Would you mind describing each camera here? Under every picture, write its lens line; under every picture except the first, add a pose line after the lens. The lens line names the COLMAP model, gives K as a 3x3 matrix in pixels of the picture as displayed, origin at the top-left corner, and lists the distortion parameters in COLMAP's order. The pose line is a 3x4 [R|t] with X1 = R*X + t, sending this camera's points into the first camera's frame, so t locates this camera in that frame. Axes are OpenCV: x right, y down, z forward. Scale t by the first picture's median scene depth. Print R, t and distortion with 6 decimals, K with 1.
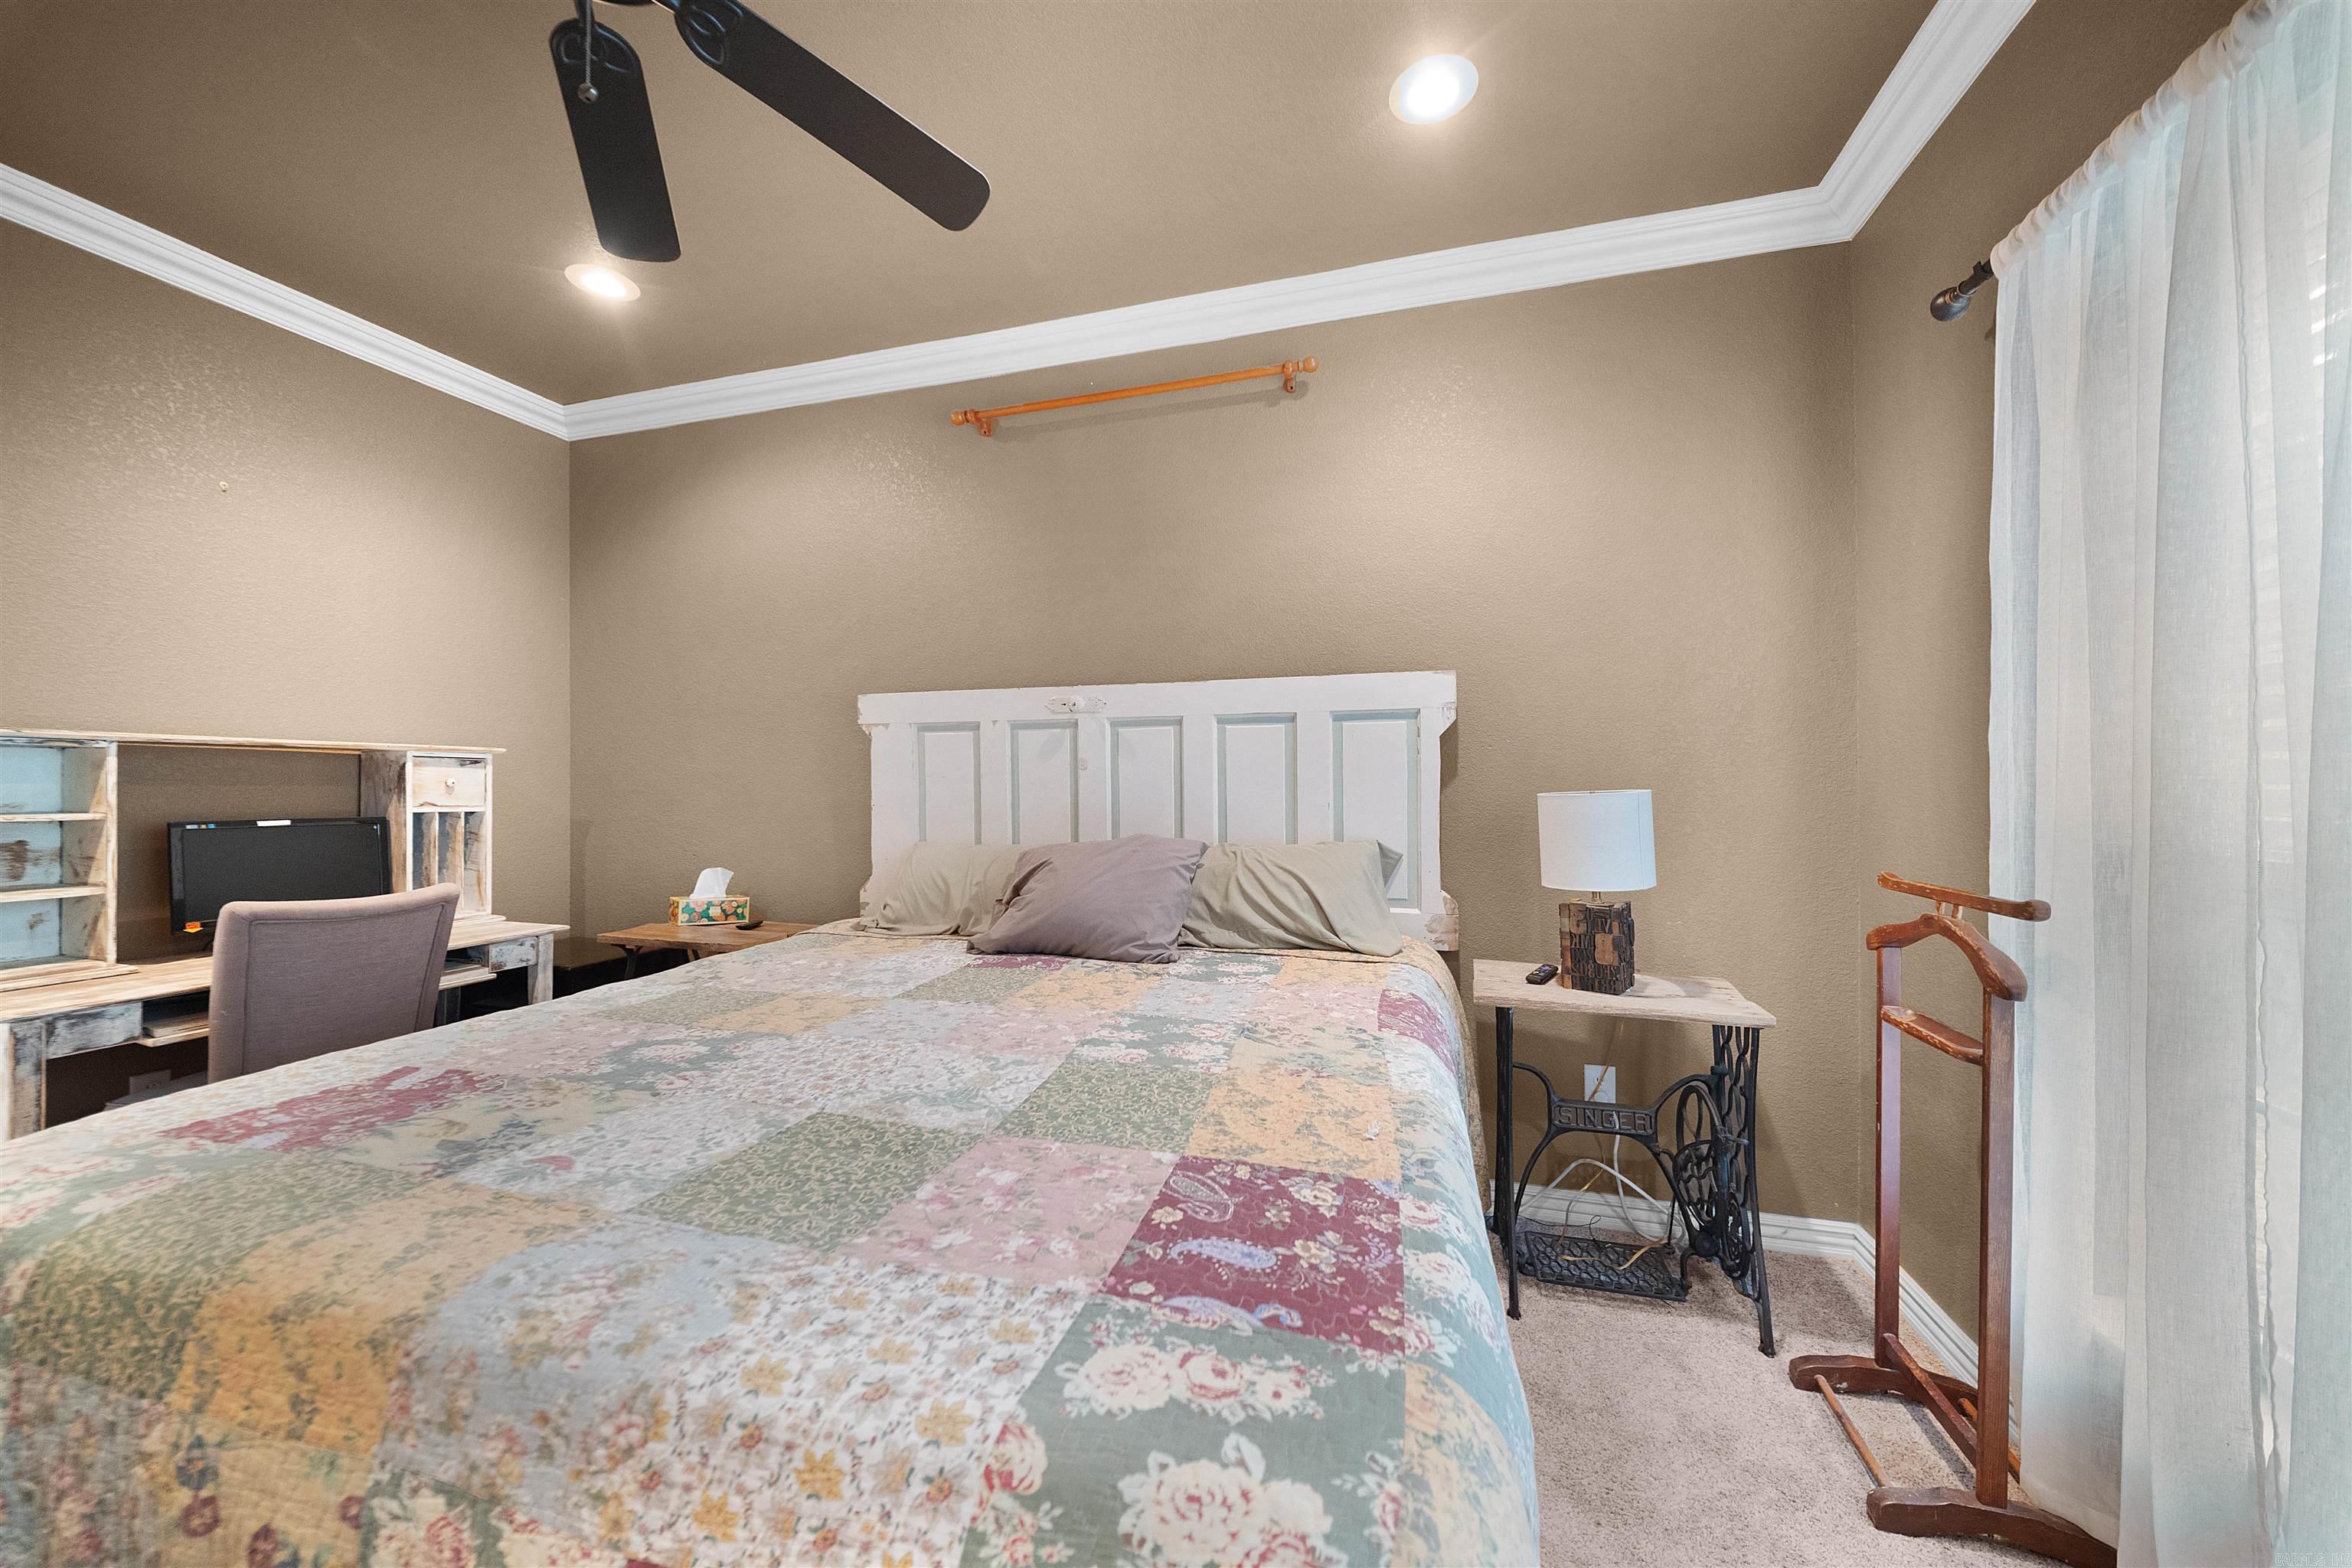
lens RADIAL K [[837.4, 0, 1169.6], [0, 837.4, 780.9], [0, 0, 1]] dist [0.009773, -0.006813]
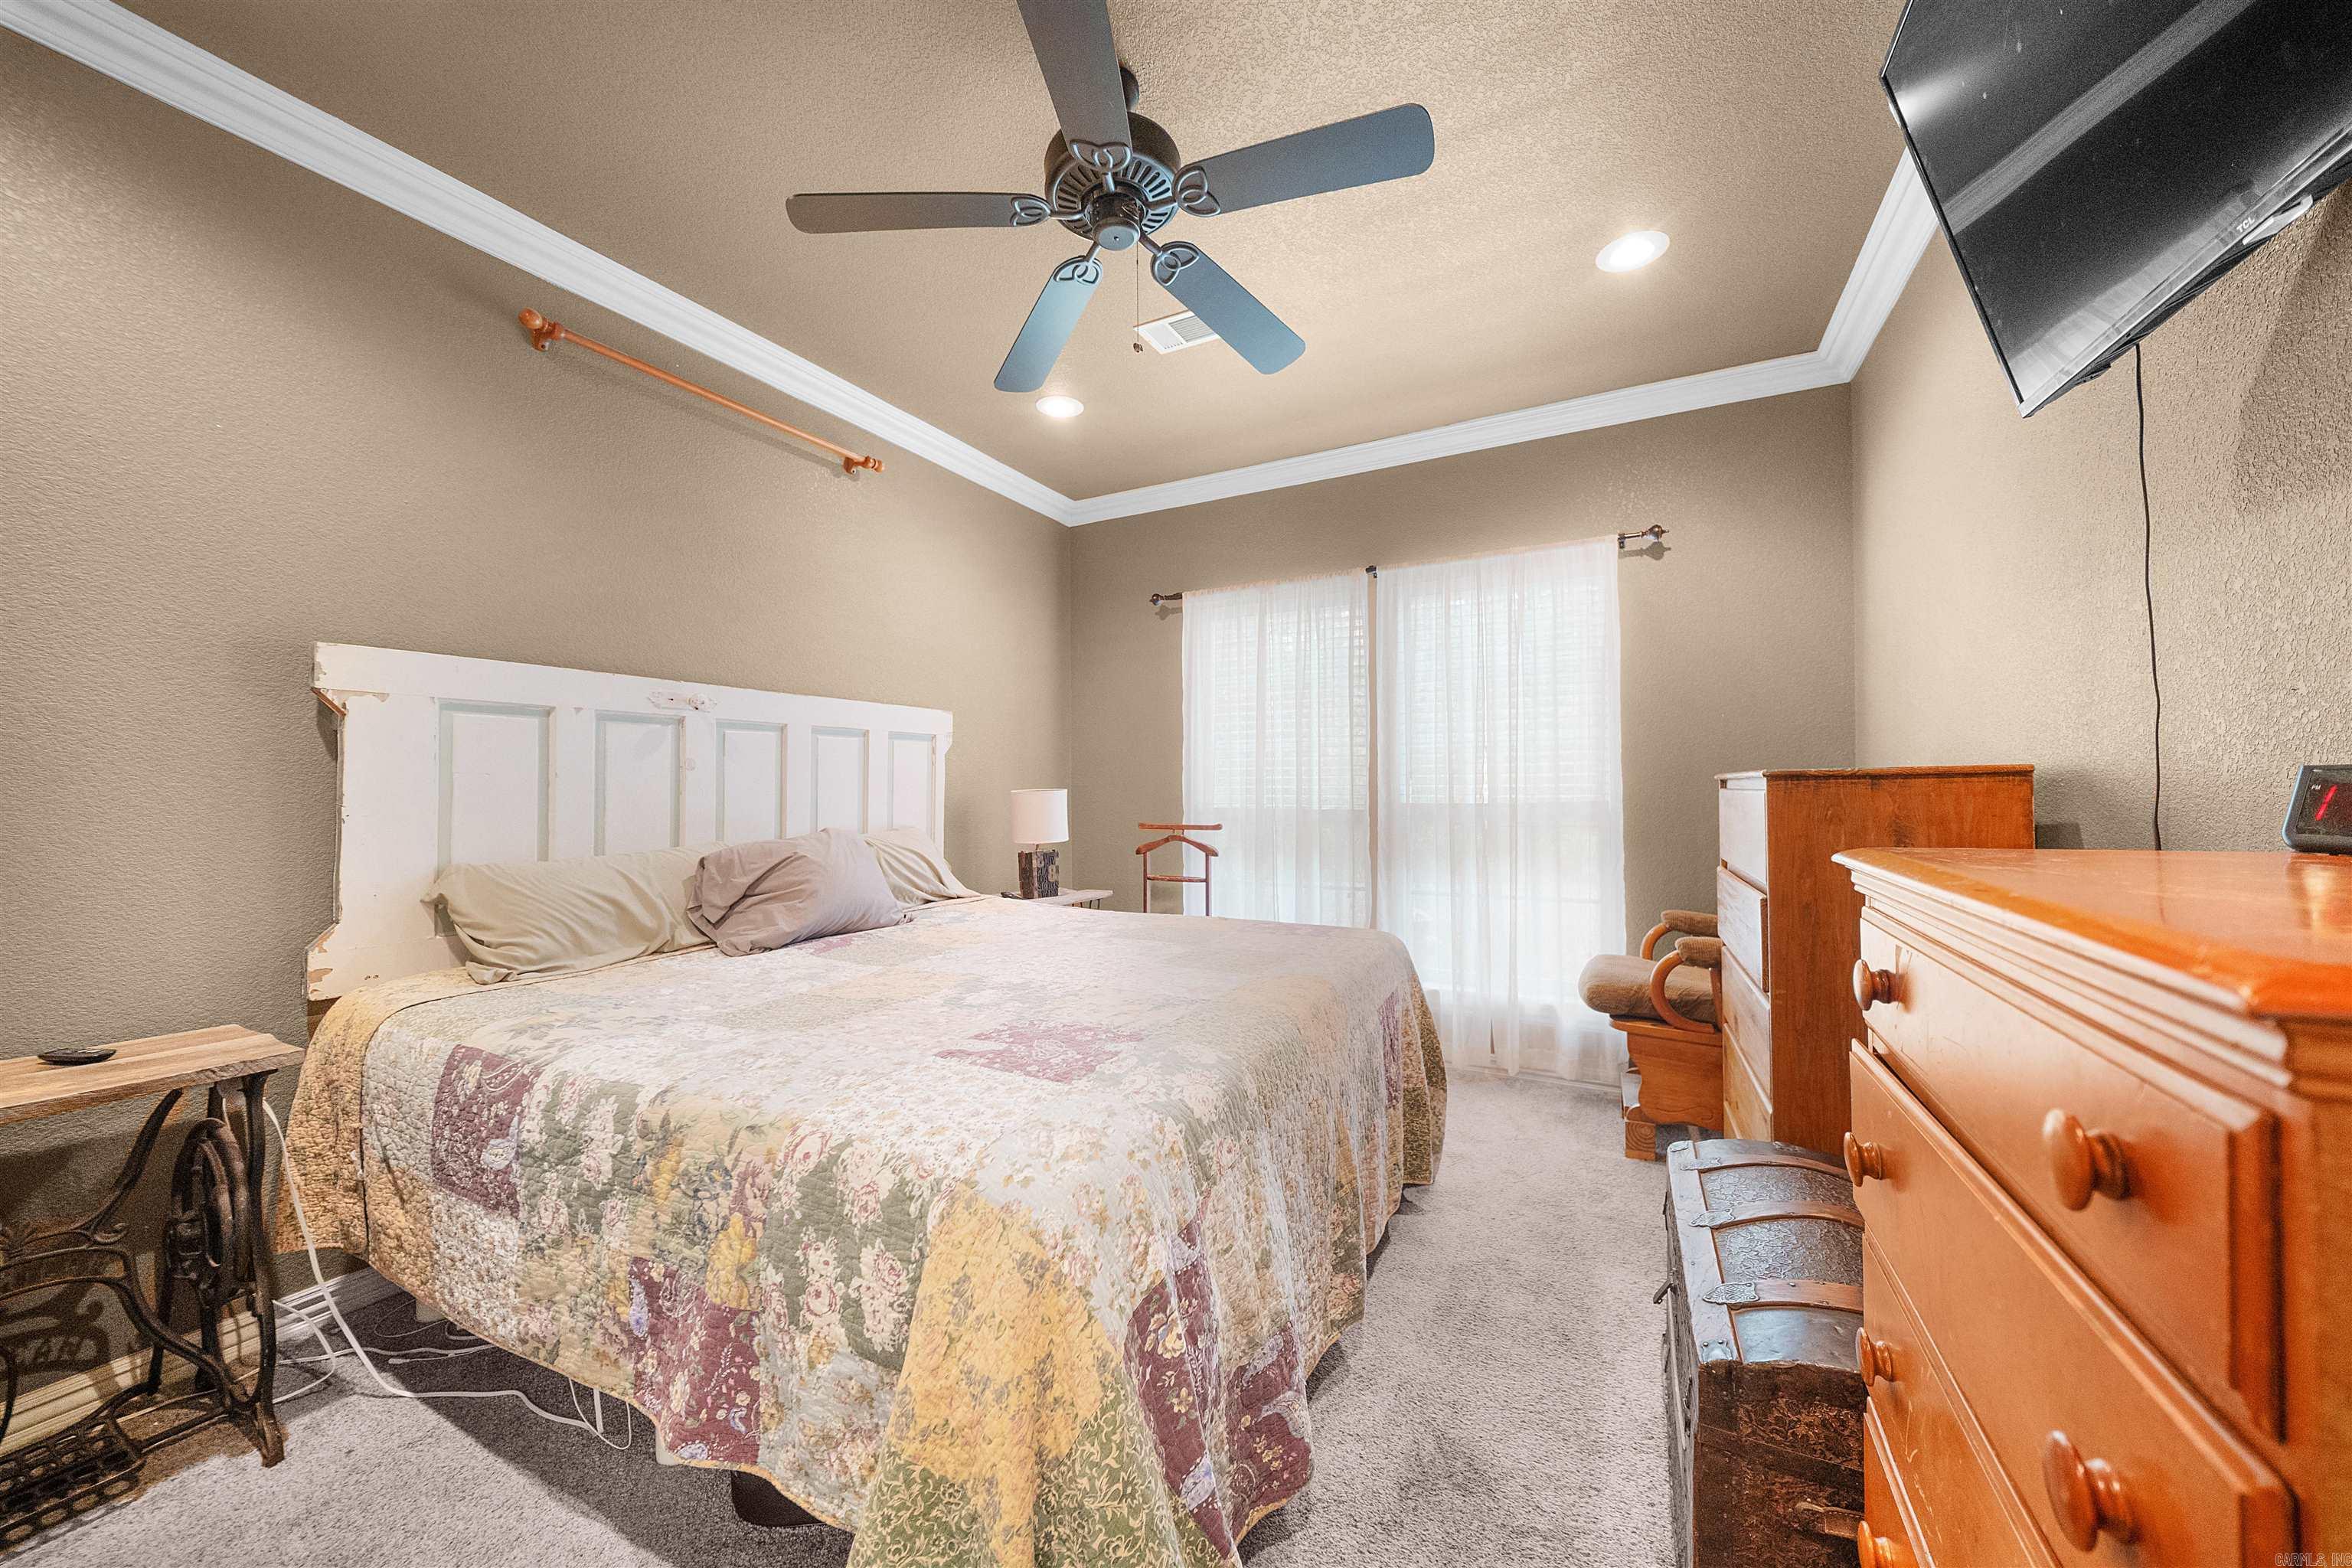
lens RADIAL K [[837.4, 0, 1180.6], [0, 837.4, 781.1], [0, 0, 1]] dist [0.009773, -0.006813]
pose [[0.192400, 0.012099, 0.981242, -1.594794], [0.002958, 0.999912, -0.012909, 0.023144], [-0.981312, 0.005386, 0.192347, 0.445197]]
